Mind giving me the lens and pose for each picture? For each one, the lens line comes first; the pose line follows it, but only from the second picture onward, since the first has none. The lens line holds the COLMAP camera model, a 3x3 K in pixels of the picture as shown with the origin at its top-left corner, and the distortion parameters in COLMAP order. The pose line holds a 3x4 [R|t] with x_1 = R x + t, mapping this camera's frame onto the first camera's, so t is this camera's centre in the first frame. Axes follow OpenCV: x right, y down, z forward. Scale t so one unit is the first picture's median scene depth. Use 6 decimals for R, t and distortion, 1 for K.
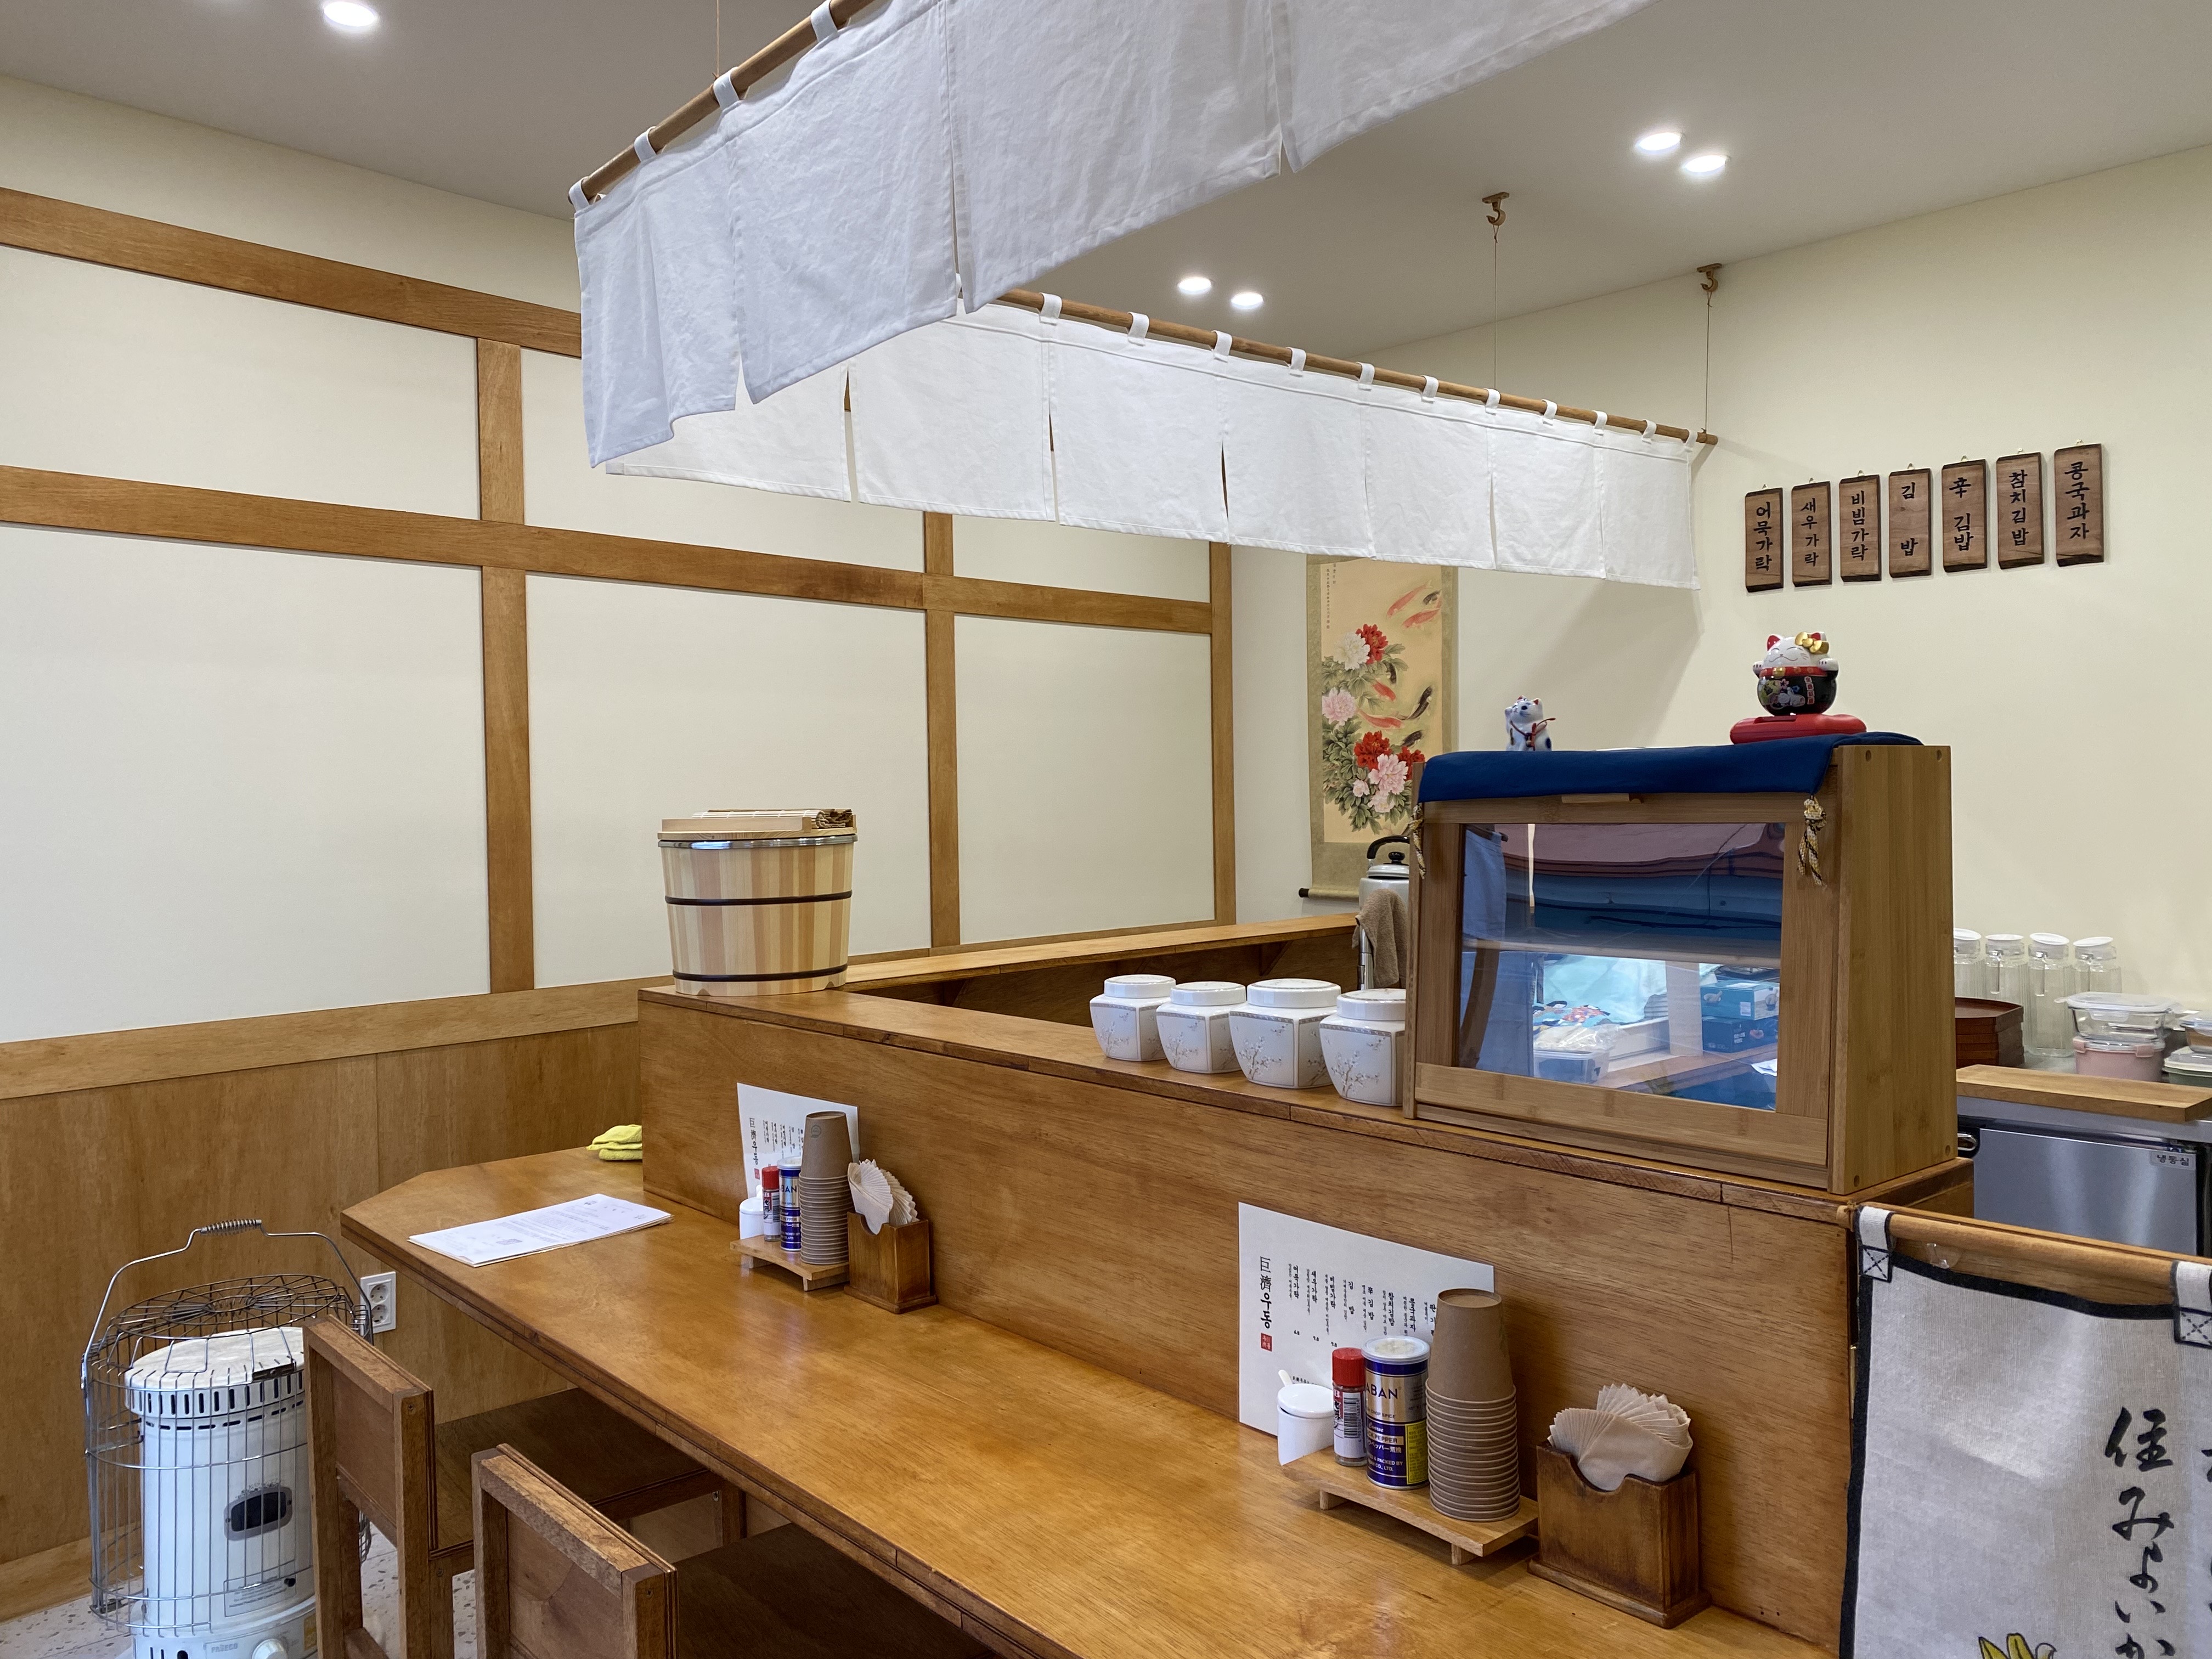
lens RADIAL K [[1680.3, 0, 1057.0], [0, 1680.3, 830.6], [0, 0, 1]] dist [0.102152, -0.159738]
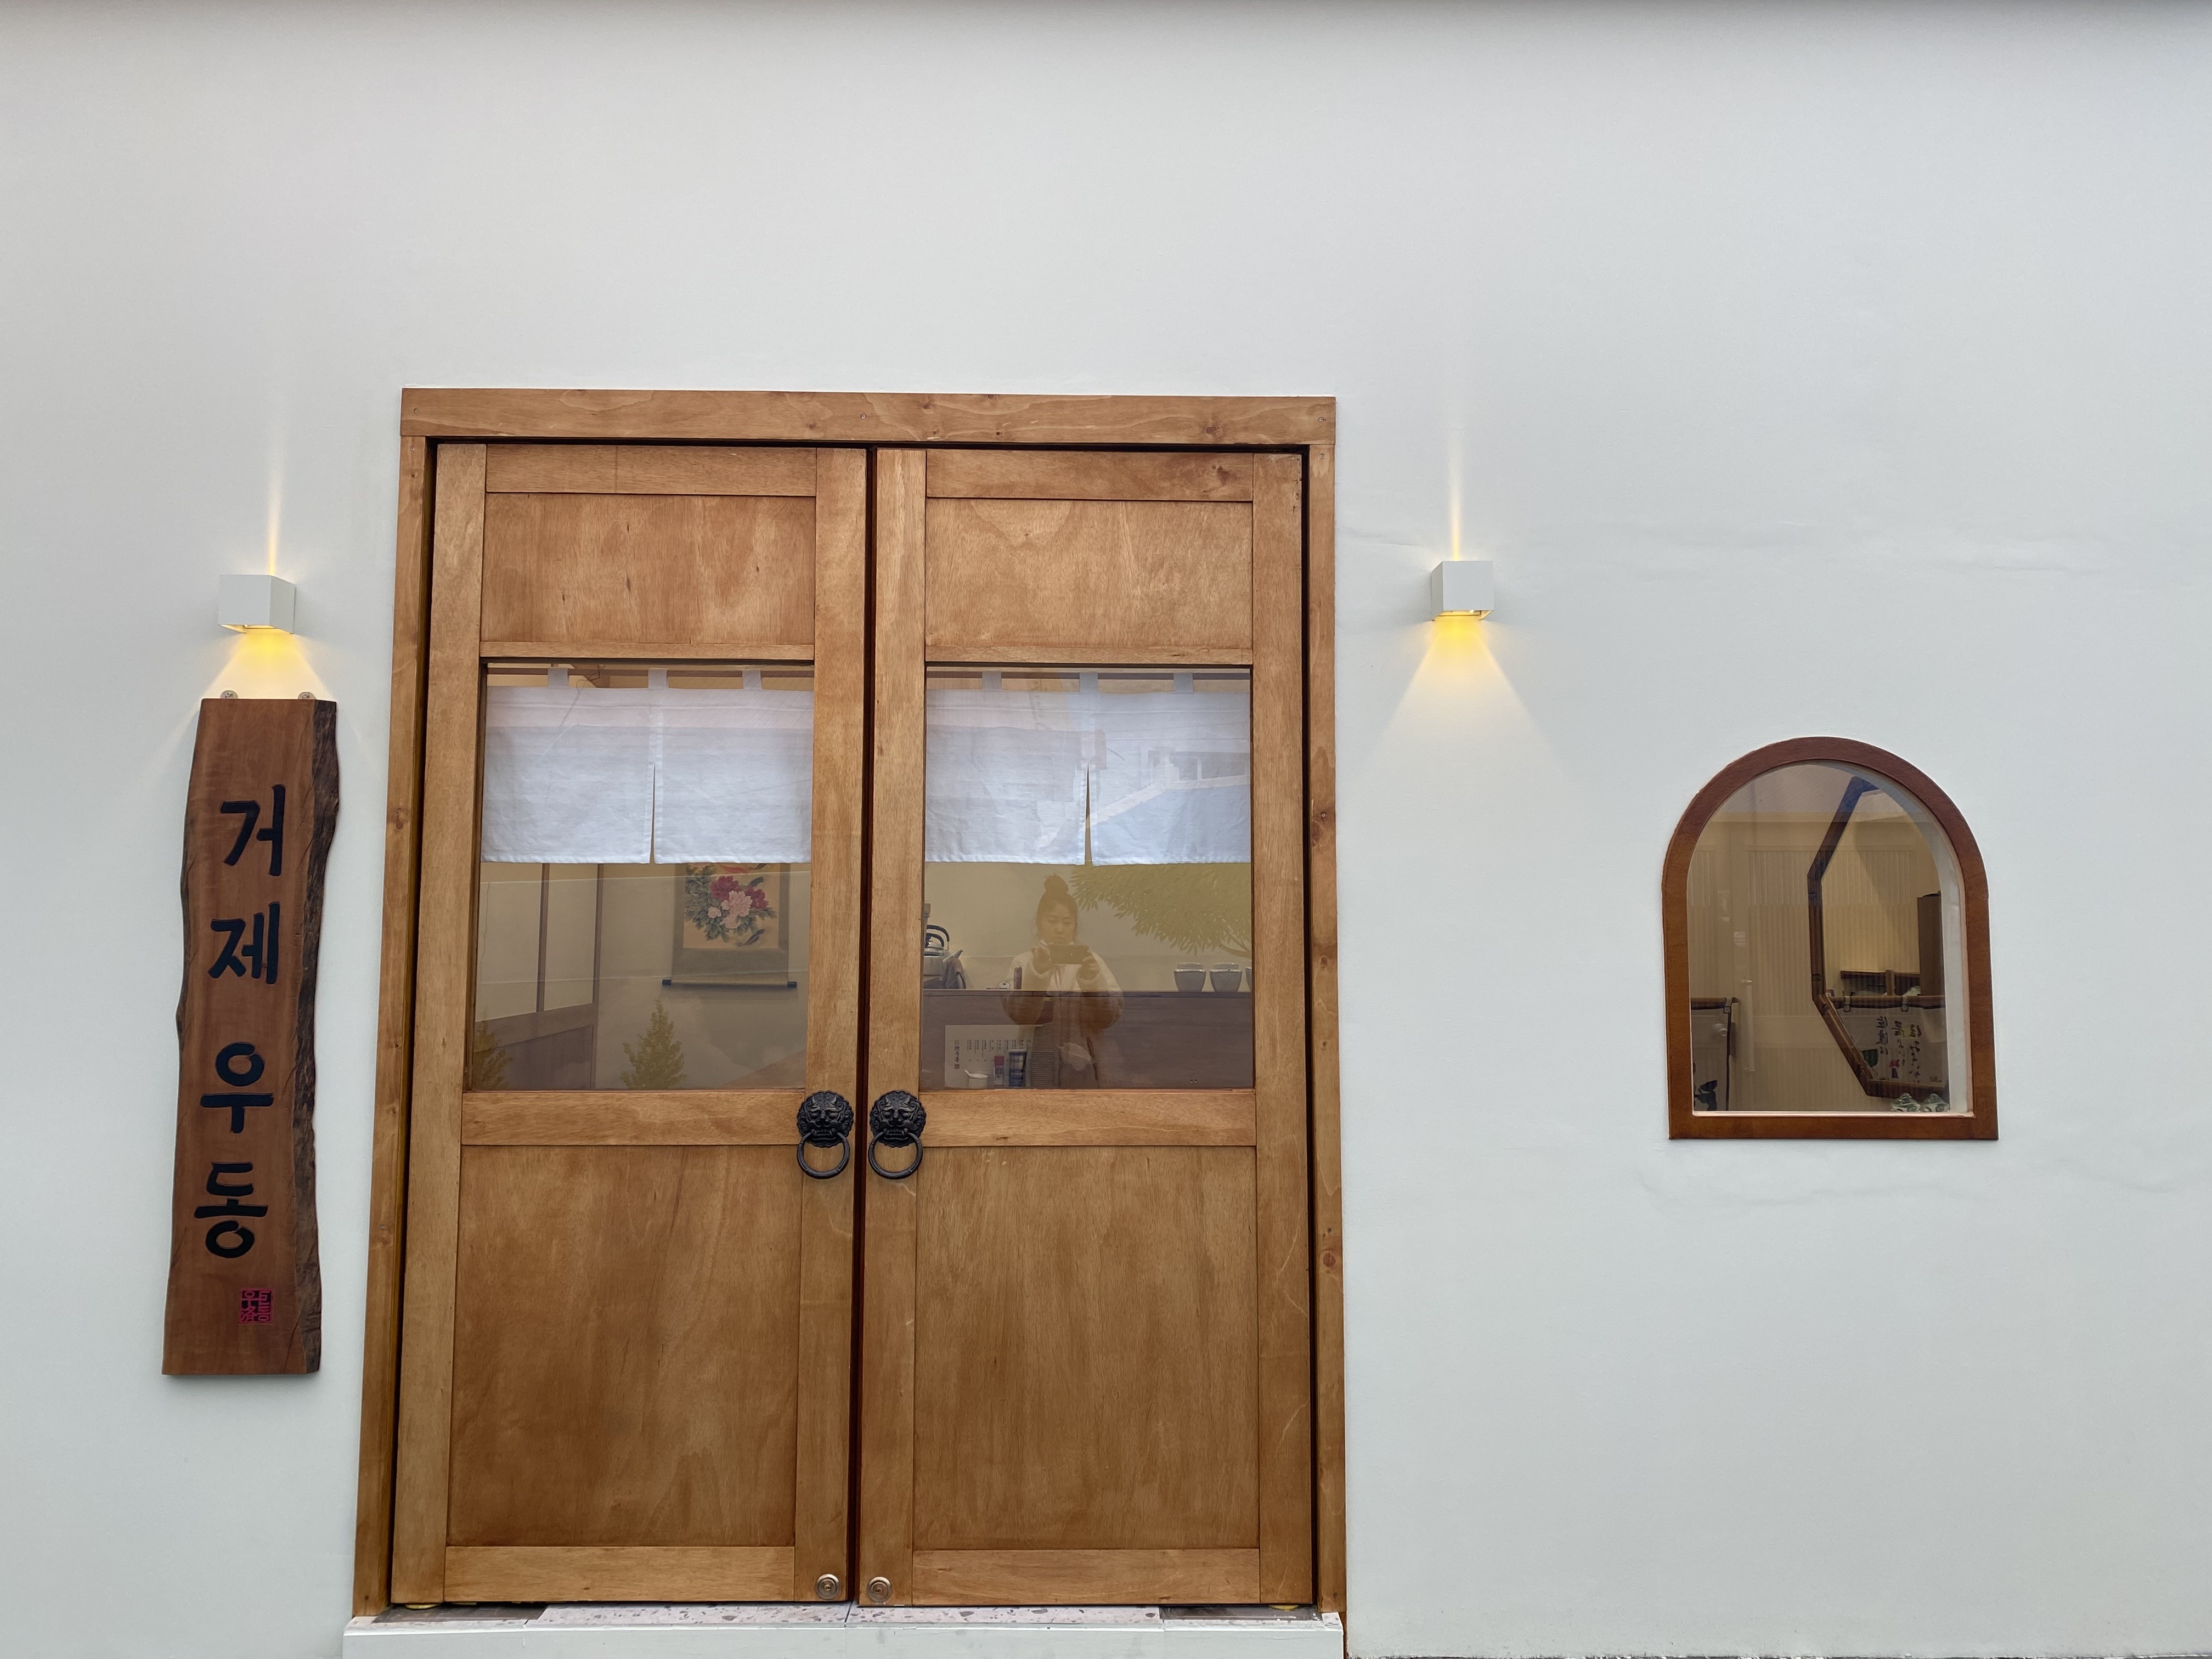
lens RADIAL K [[1682.7, 0, 1106.0], [0, 1682.7, 829.5], [0, 0, 1]] dist [0.135255, -0.155074]
pose [[0.616554, 0.081724, 0.783059, -1.061713], [-0.003945, 0.994906, -0.100727, 0.070067], [-0.787302, 0.059014, 0.613736, -0.295327]]
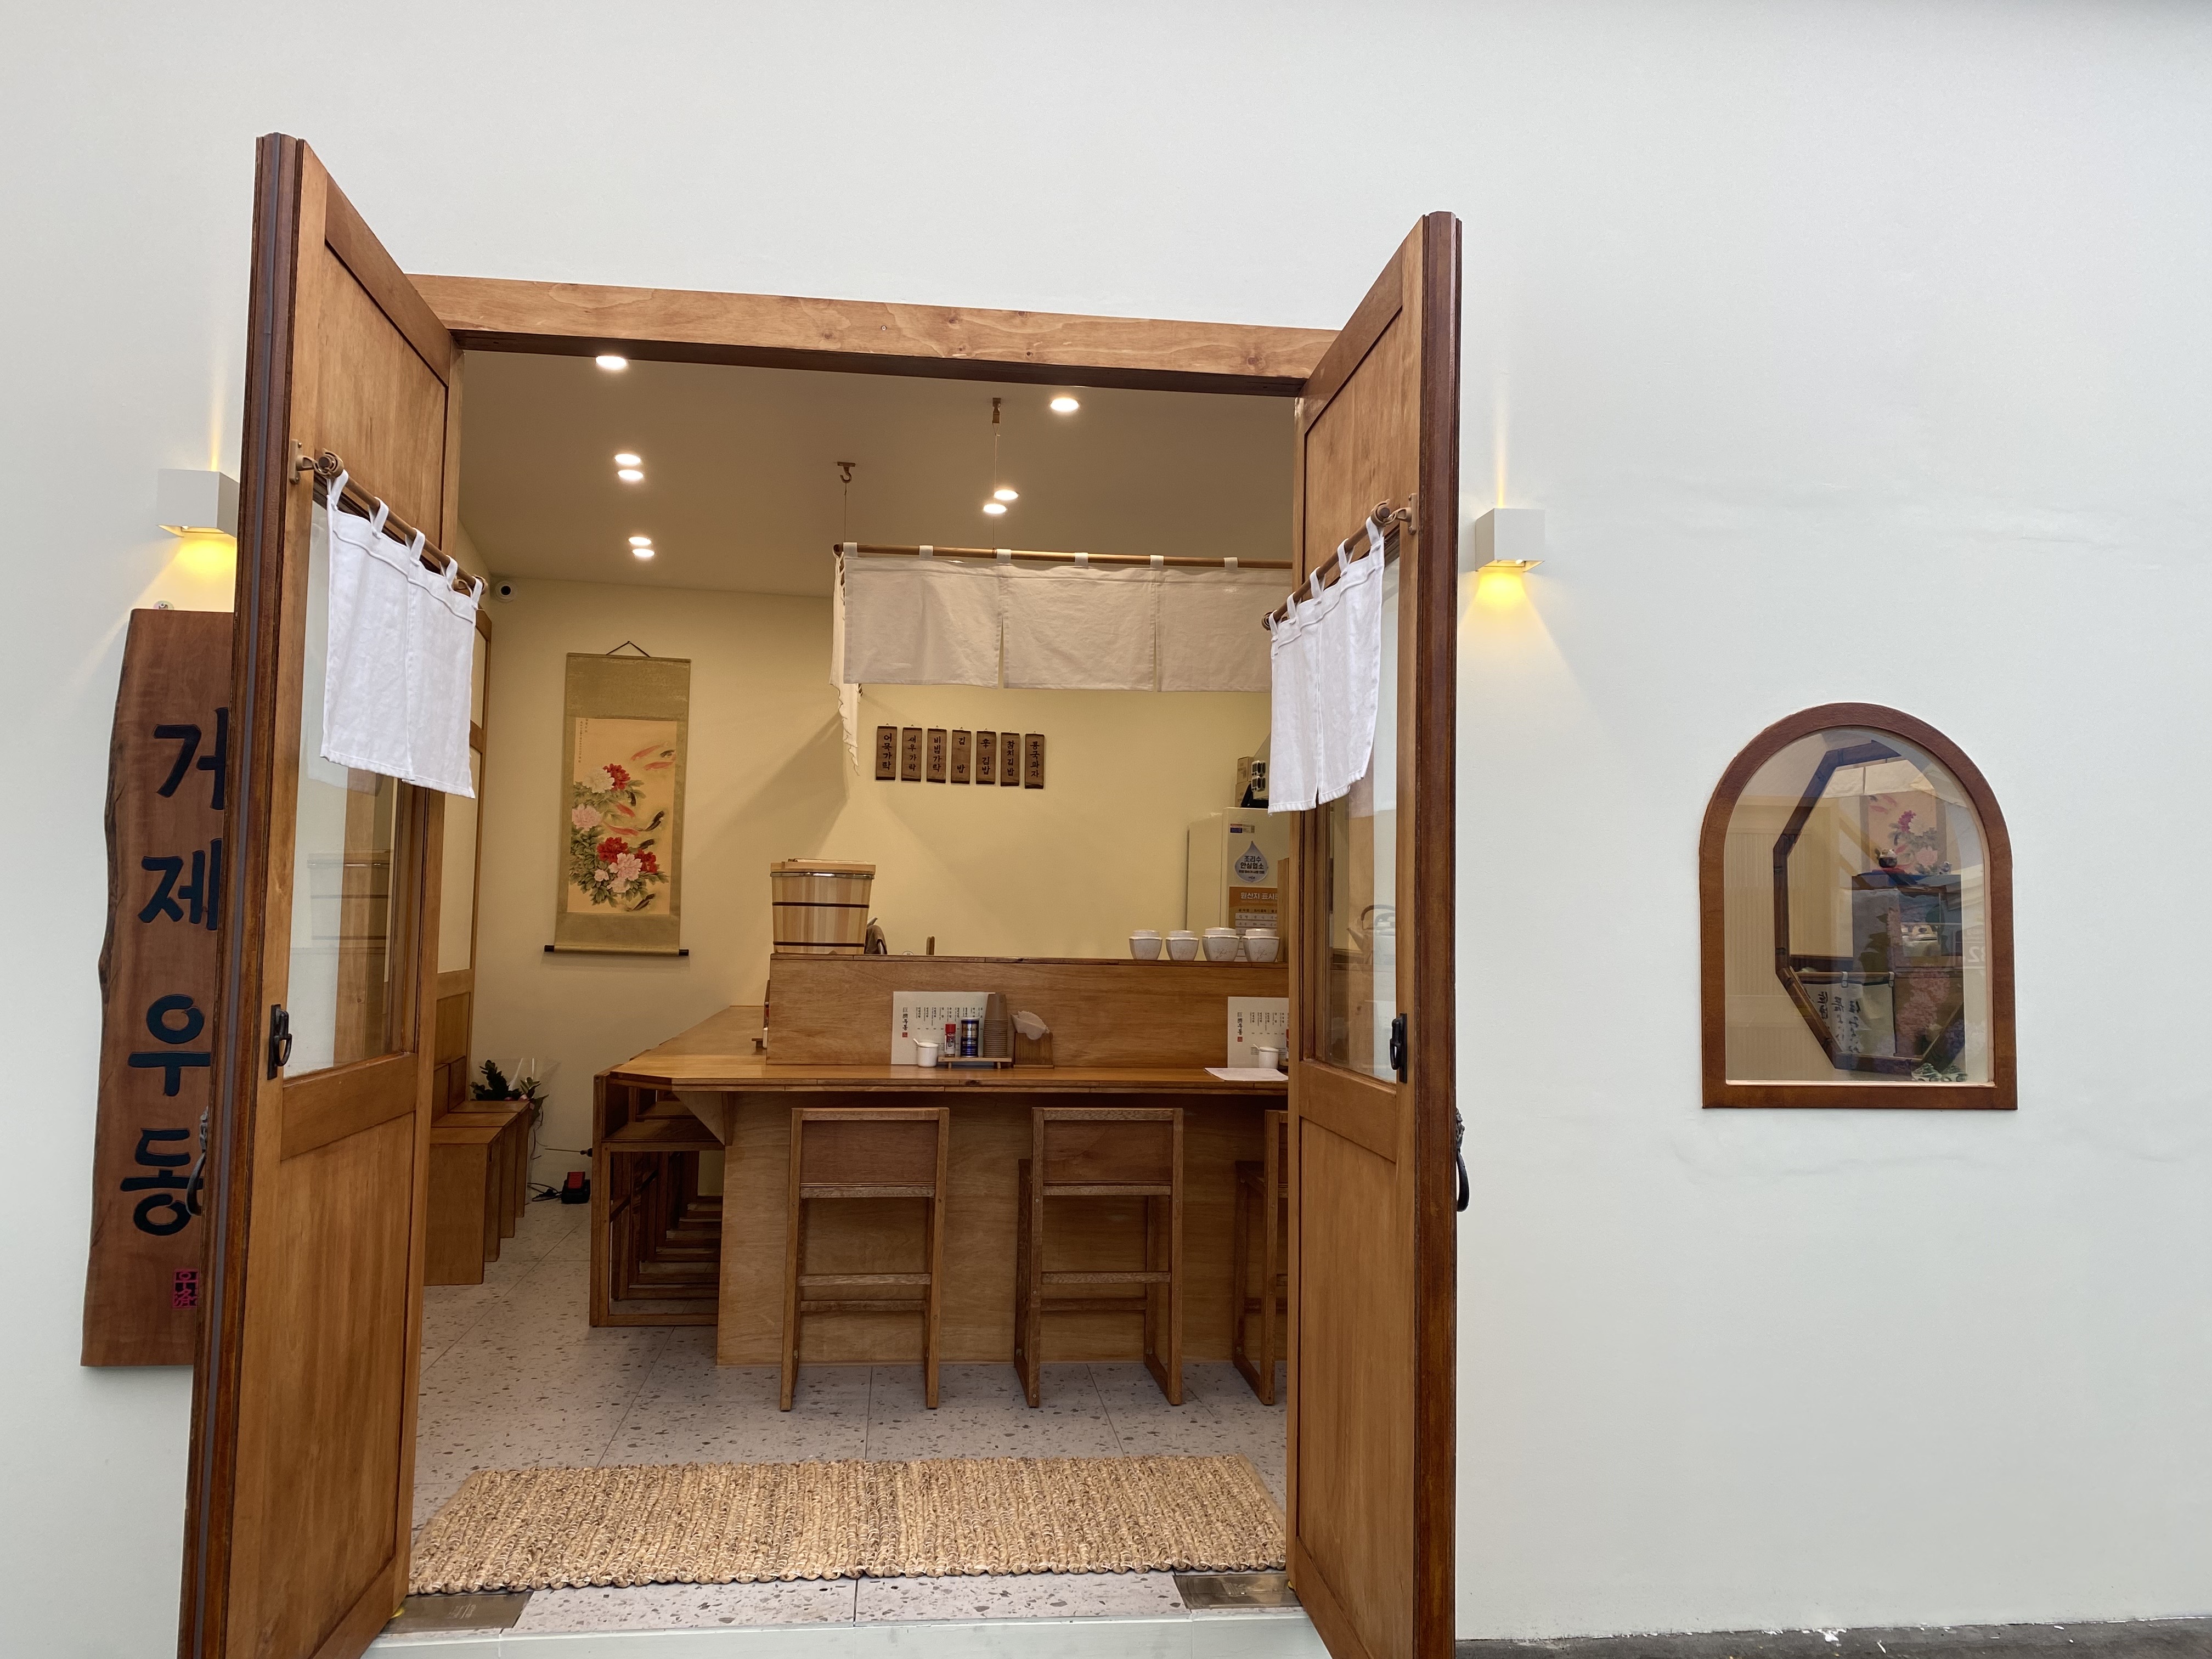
lens RADIAL K [[1682.7, 0, 1106.0], [0, 1682.7, 829.5], [0, 0, 1]] dist [0.135255, -0.155074]
pose [[0.531948, 0.084008, 0.842600, -1.079105], [-0.014064, 0.995806, -0.090404, 0.080779], [-0.846660, 0.036240, 0.530898, -0.186616]]
